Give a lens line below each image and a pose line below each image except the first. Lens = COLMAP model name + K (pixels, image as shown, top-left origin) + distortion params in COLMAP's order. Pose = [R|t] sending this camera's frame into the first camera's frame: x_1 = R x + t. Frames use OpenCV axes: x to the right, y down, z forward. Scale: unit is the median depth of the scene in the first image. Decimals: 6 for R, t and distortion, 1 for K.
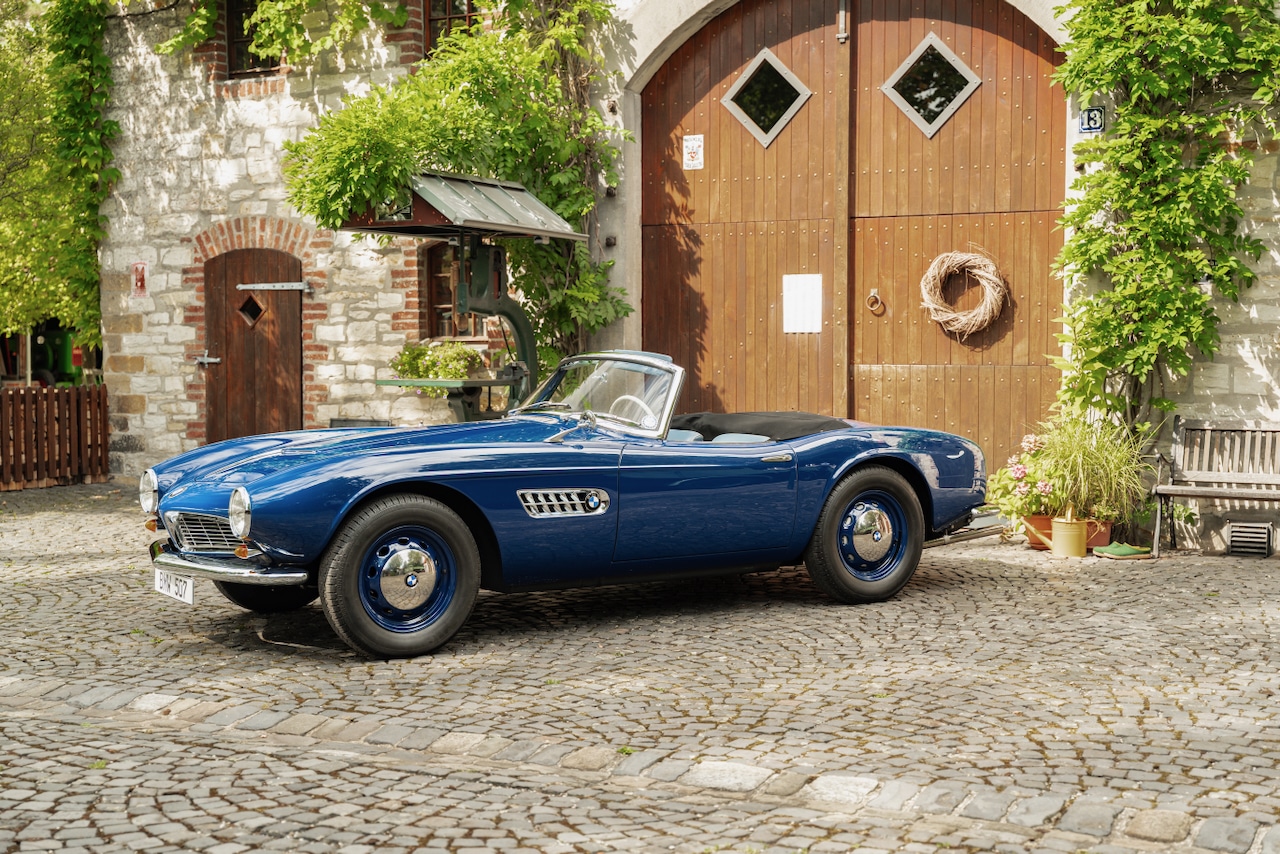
lens RADIAL K [[1773.8, 0, 646.1], [0, 1773.8, 428.4], [0, 0, 1]] dist [0.070876, 0.000000]
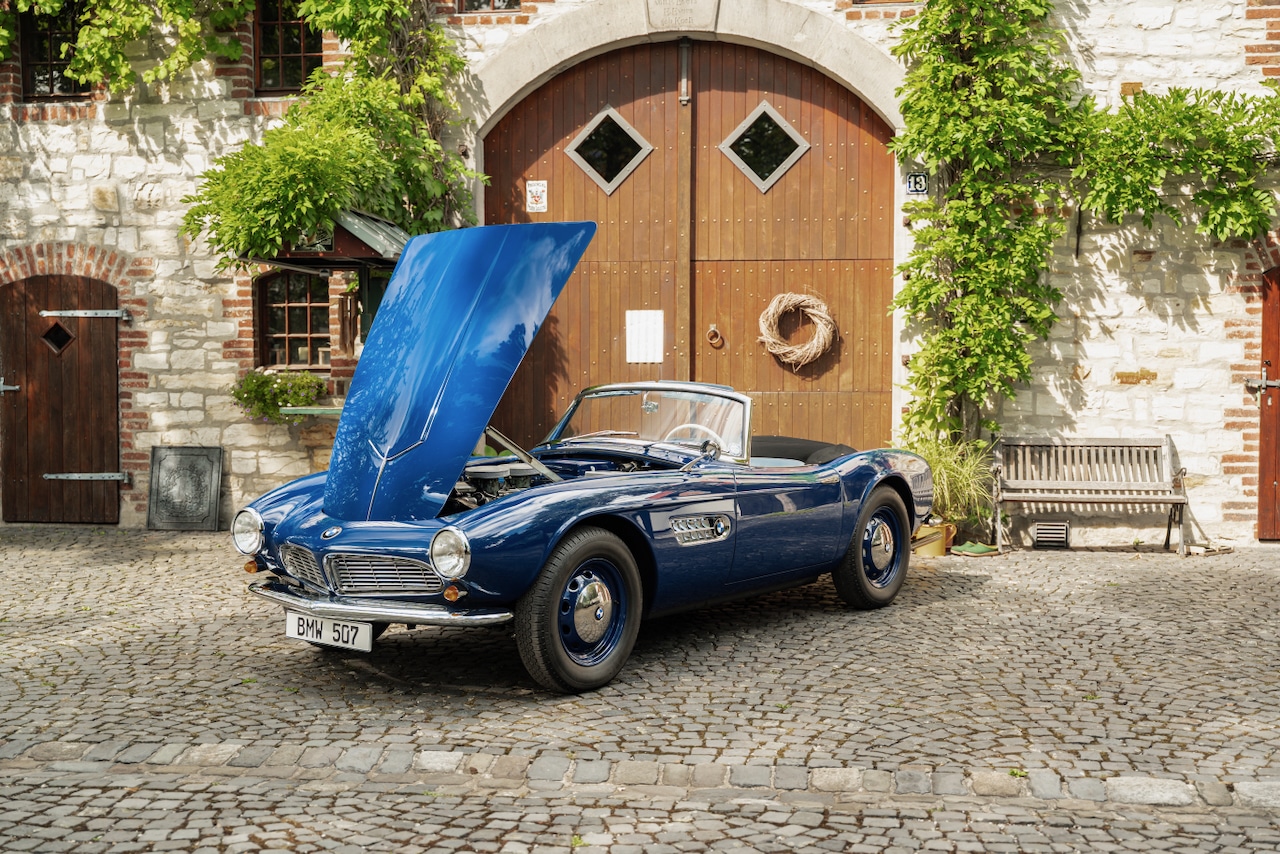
lens RADIAL K [[1507.3, 0, 646.3], [0, 1507.3, 431.7], [0, 0, 1]] dist [0.040422, 0.000000]
pose [[0.938969, -0.012843, 0.343763, -0.237302], [0.014478, 0.999893, -0.002191, -0.008662], [-0.343698, 0.007034, 0.939054, 0.113942]]
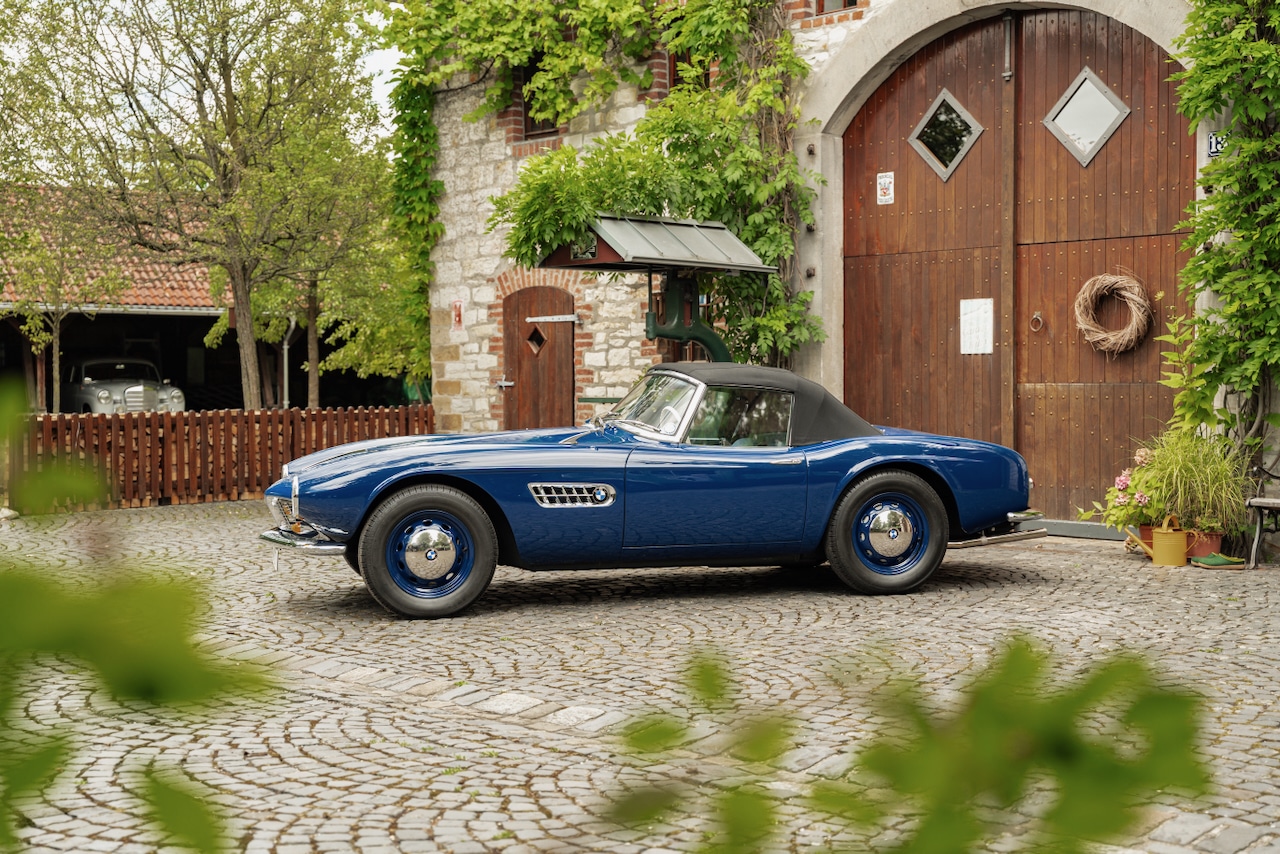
lens RADIAL K [[1773.8, 0, 640.1], [0, 1773.8, 421.2], [0, 0, 1]] dist [0.070876, 0.000000]
pose [[0.949668, 0.002436, -0.313249, 0.231117], [-0.009320, 0.999747, -0.020484, 0.010115], [0.313119, 0.022372, 0.949450, -0.072603]]
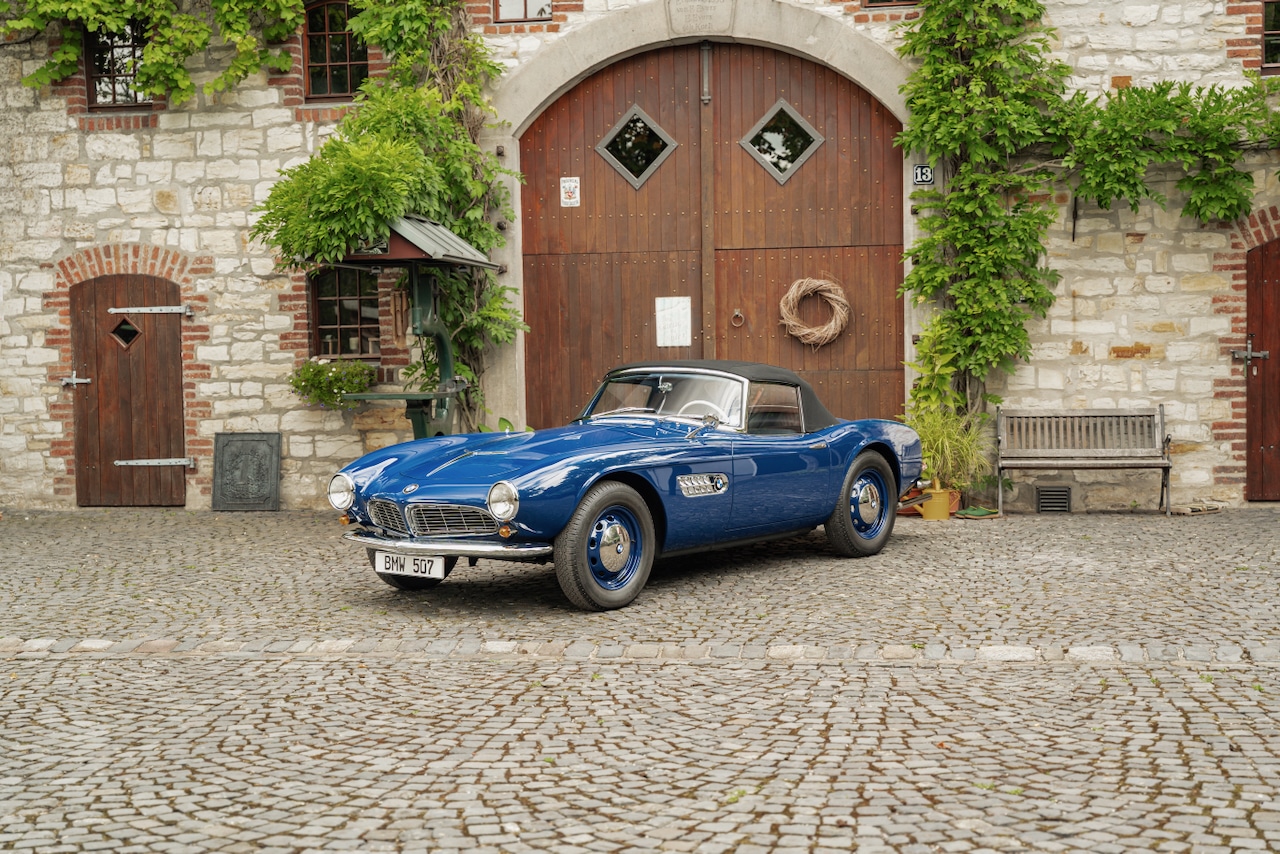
lens RADIAL K [[1833.5, 0, 653.9], [0, 1833.5, 431.0], [0, 0, 1]] dist [0.082422, 0.000000]
pose [[0.949880, -0.031336, 0.311041, -0.308204], [0.032097, 0.999481, 0.002672, -0.001129], [-0.310964, 0.007445, 0.950393, -0.157947]]
